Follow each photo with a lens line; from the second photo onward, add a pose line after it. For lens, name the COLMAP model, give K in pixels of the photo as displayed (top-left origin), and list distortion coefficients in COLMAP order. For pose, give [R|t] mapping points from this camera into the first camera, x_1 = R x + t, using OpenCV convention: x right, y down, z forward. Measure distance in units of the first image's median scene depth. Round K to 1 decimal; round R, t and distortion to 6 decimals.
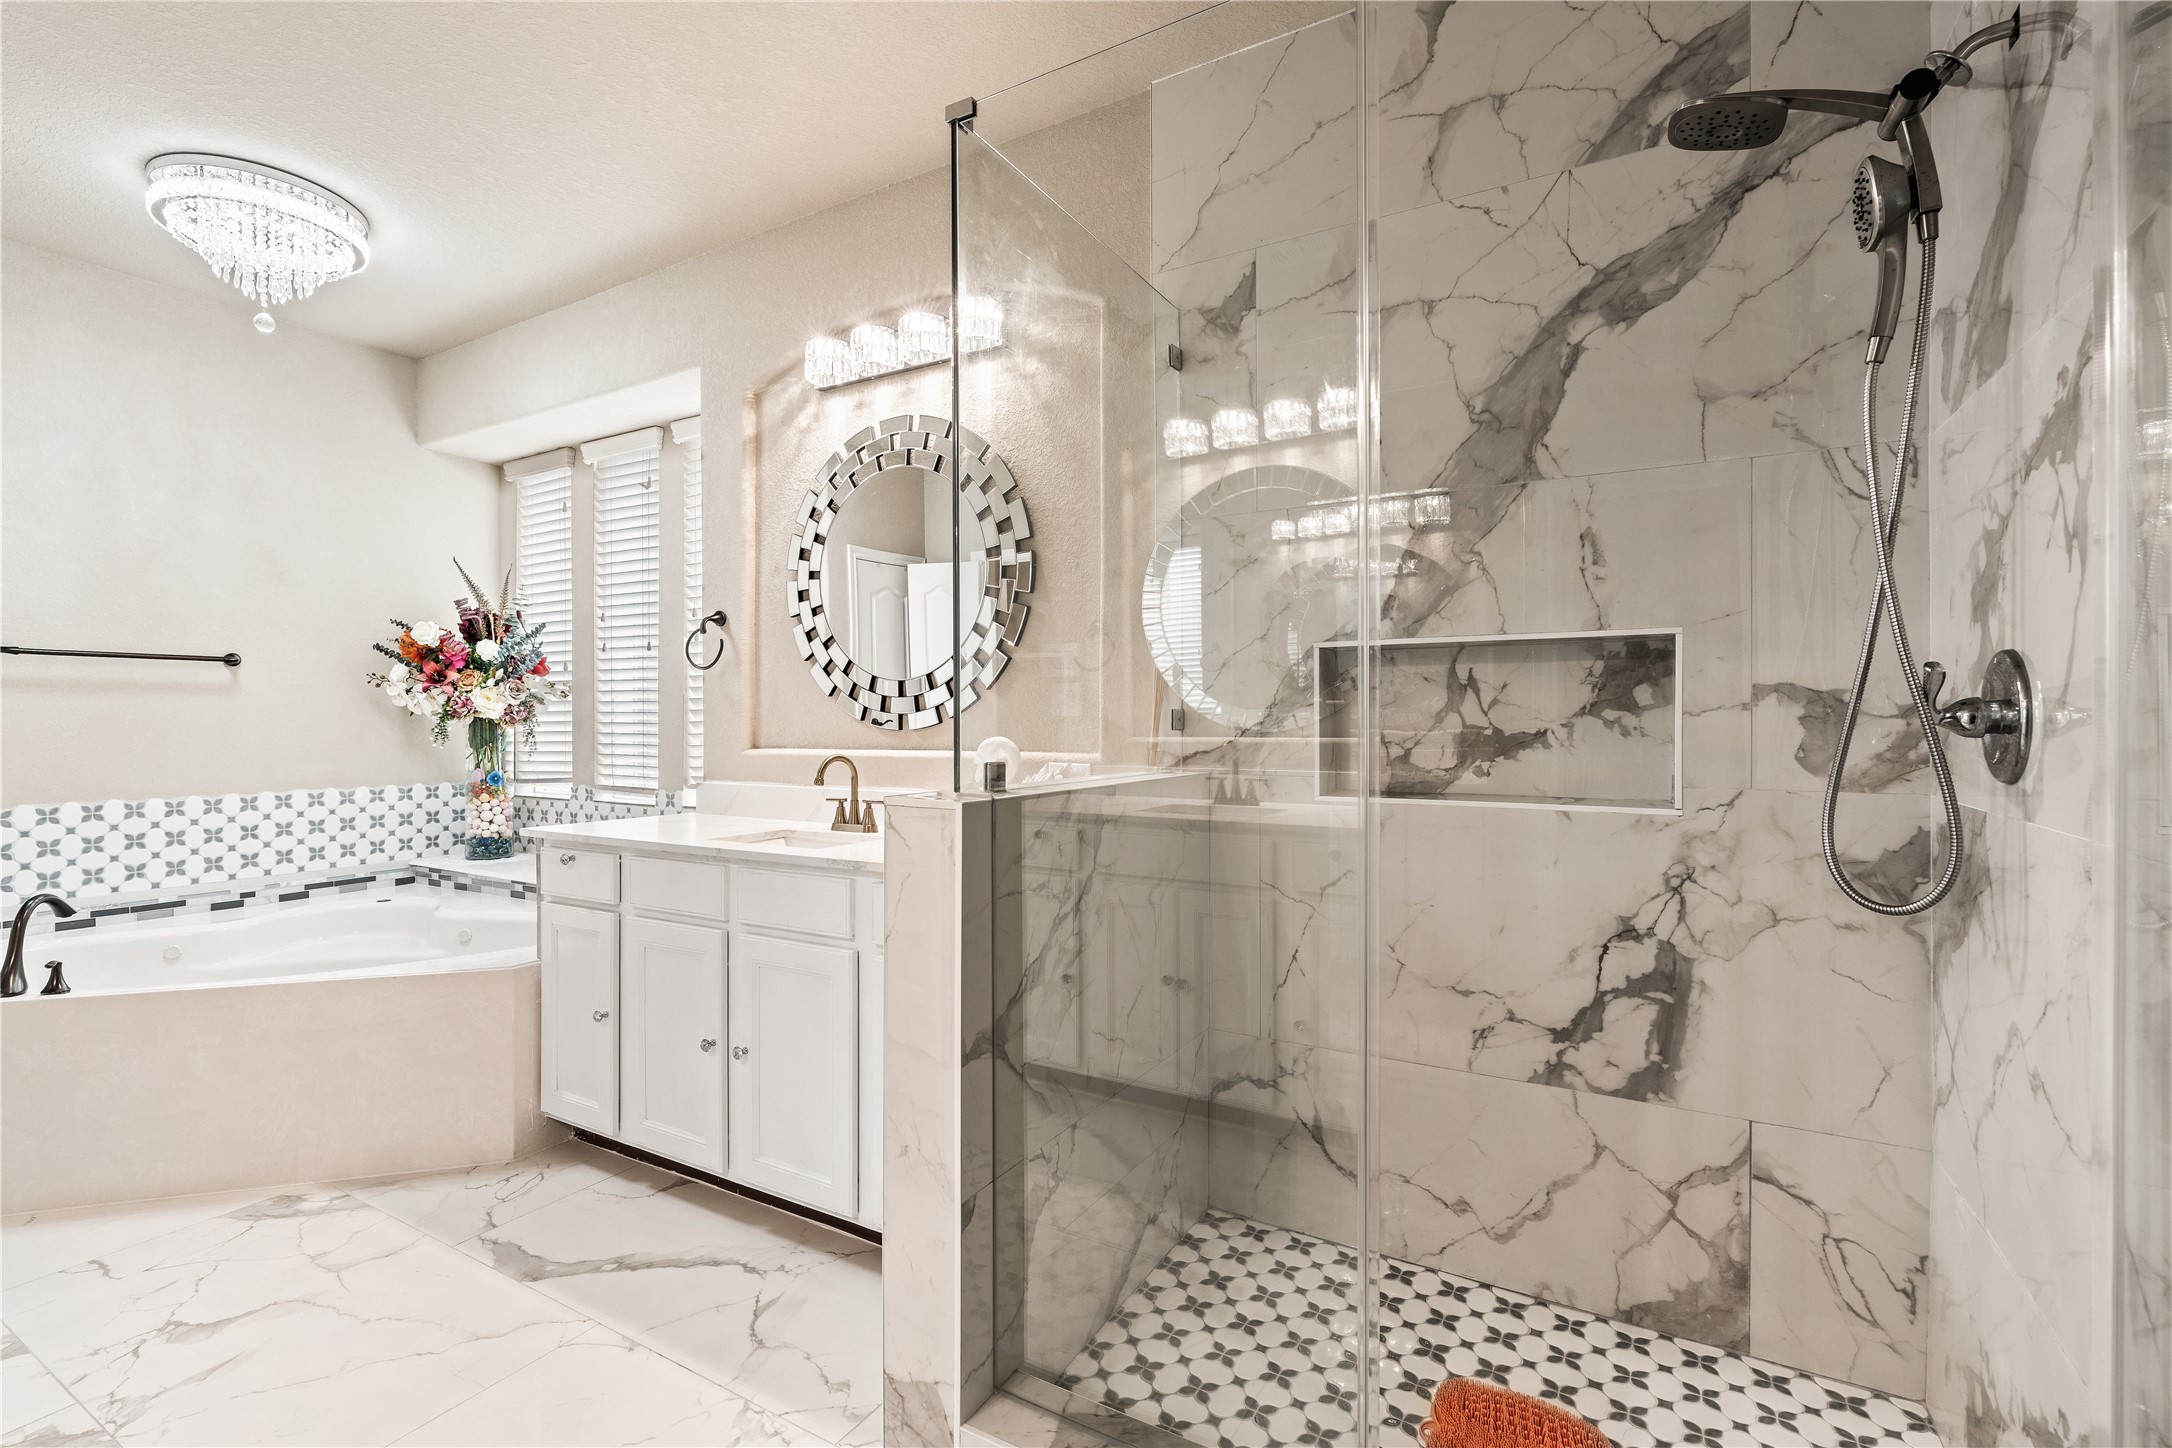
lens RADIAL K [[976.2, 0, 1094.3], [0, 976.2, 727.4], [0, 0, 1]] dist [-0.010634, 0.004459]
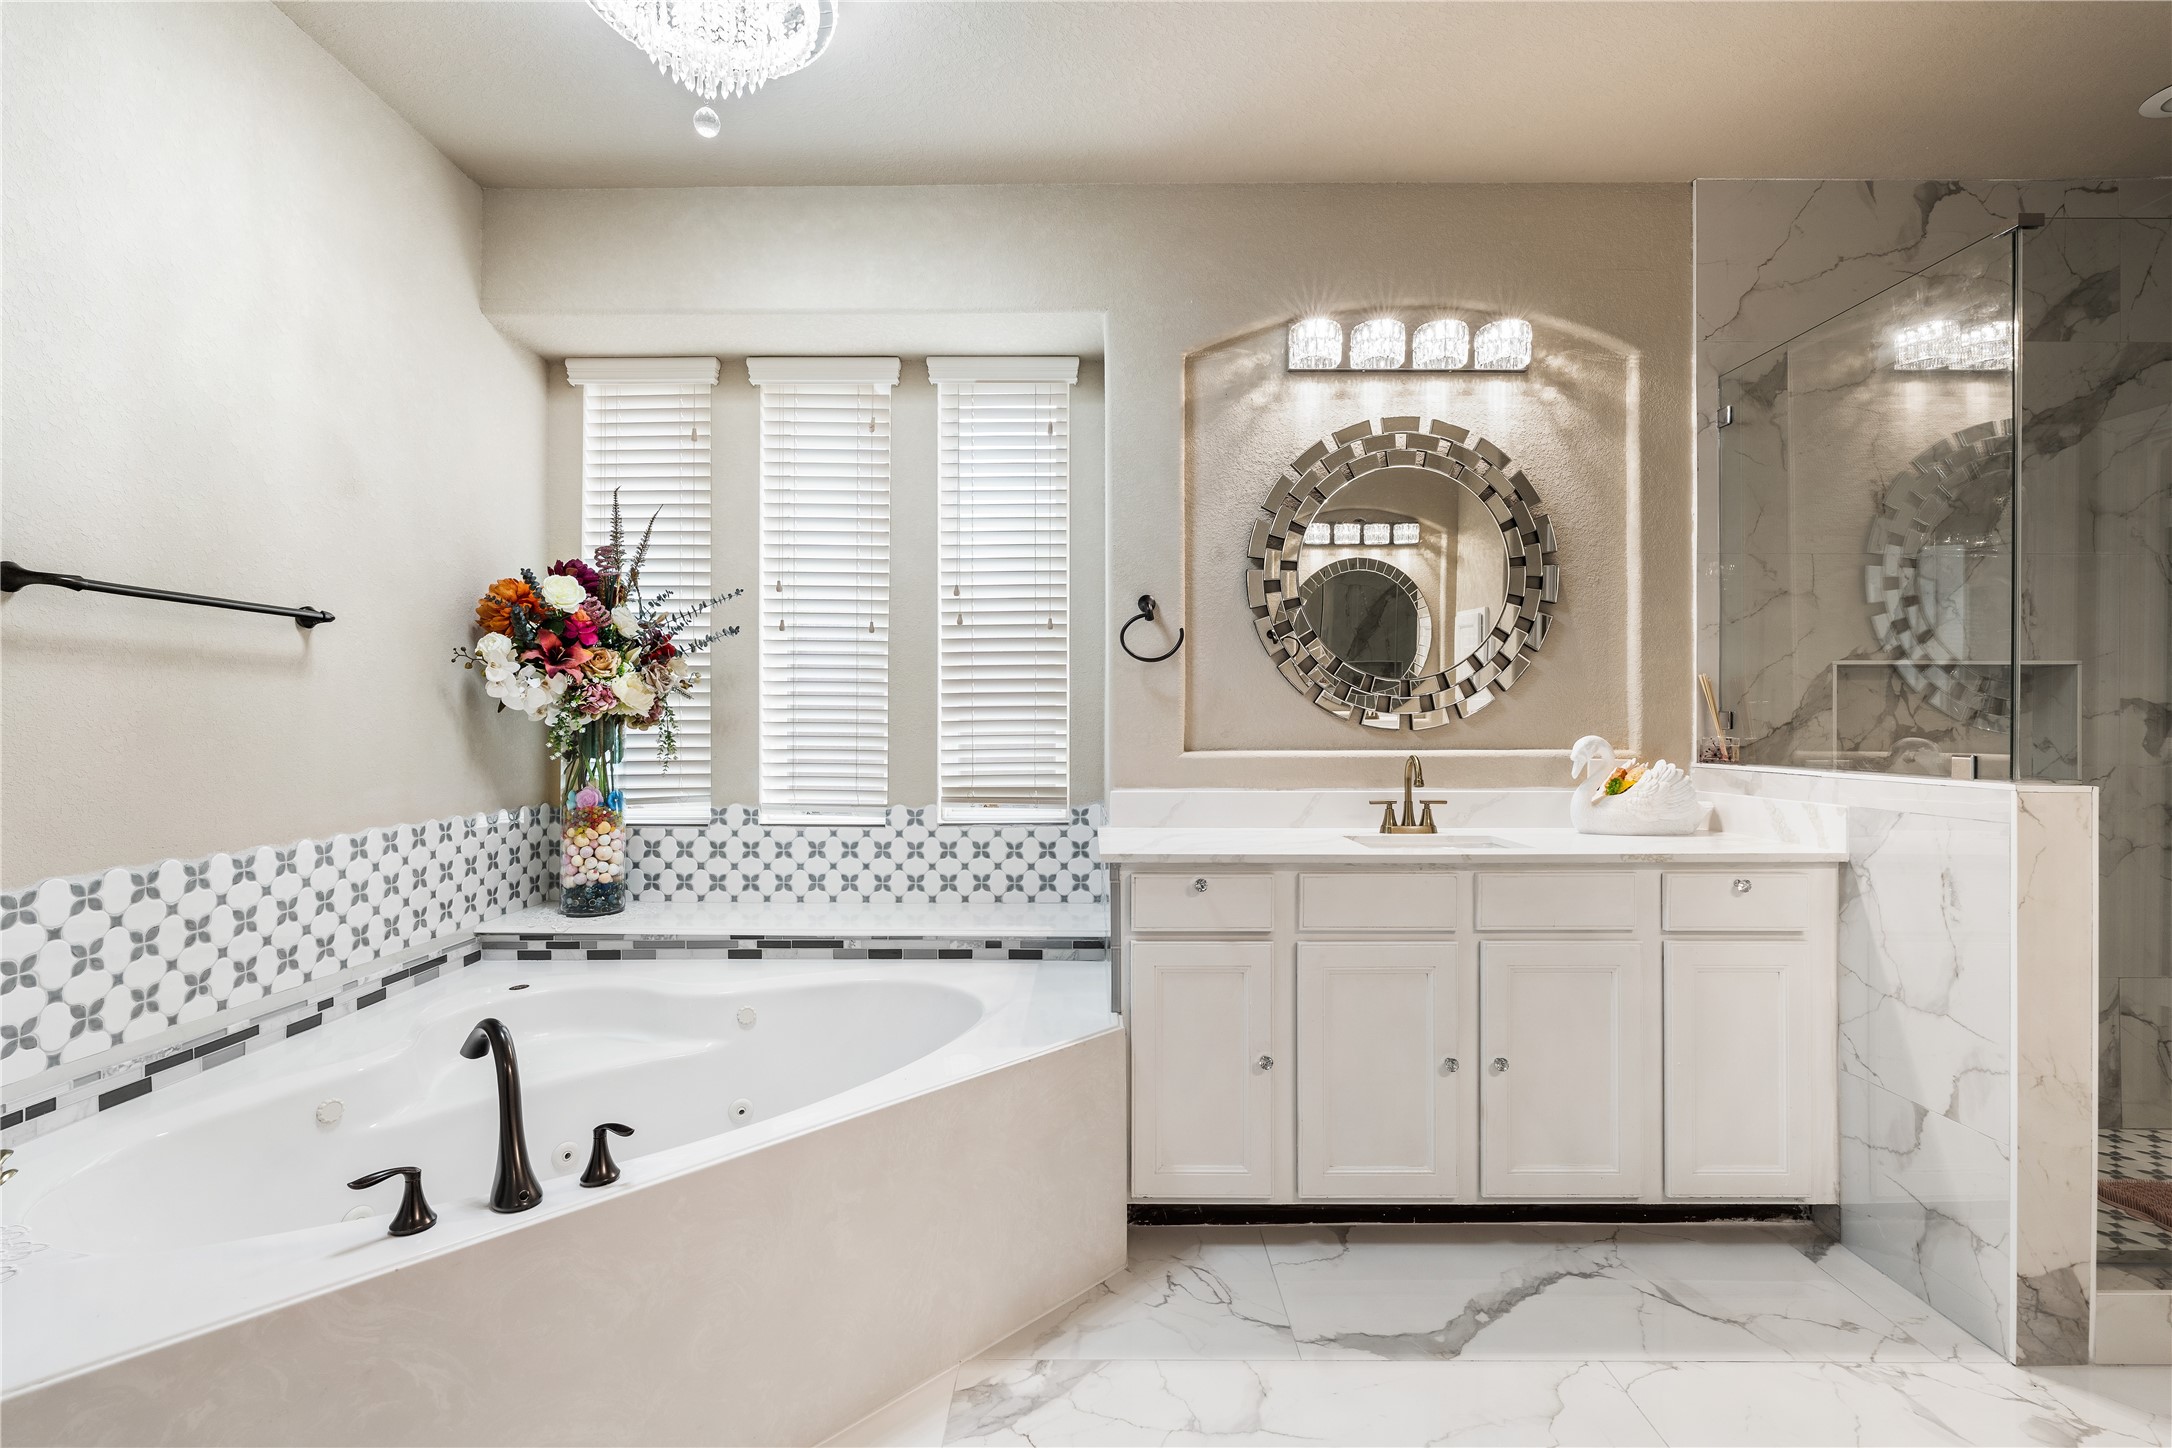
lens RADIAL K [[976.2, 0, 1083.1], [0, 976.2, 722.8], [0, 0, 1]] dist [-0.010634, 0.004459]
pose [[0.867136, 0.001051, 0.498069, -0.899529], [0.001641, 0.999986, -0.004967, -0.000398], [-0.498068, 0.005124, 0.867123, 0.274486]]
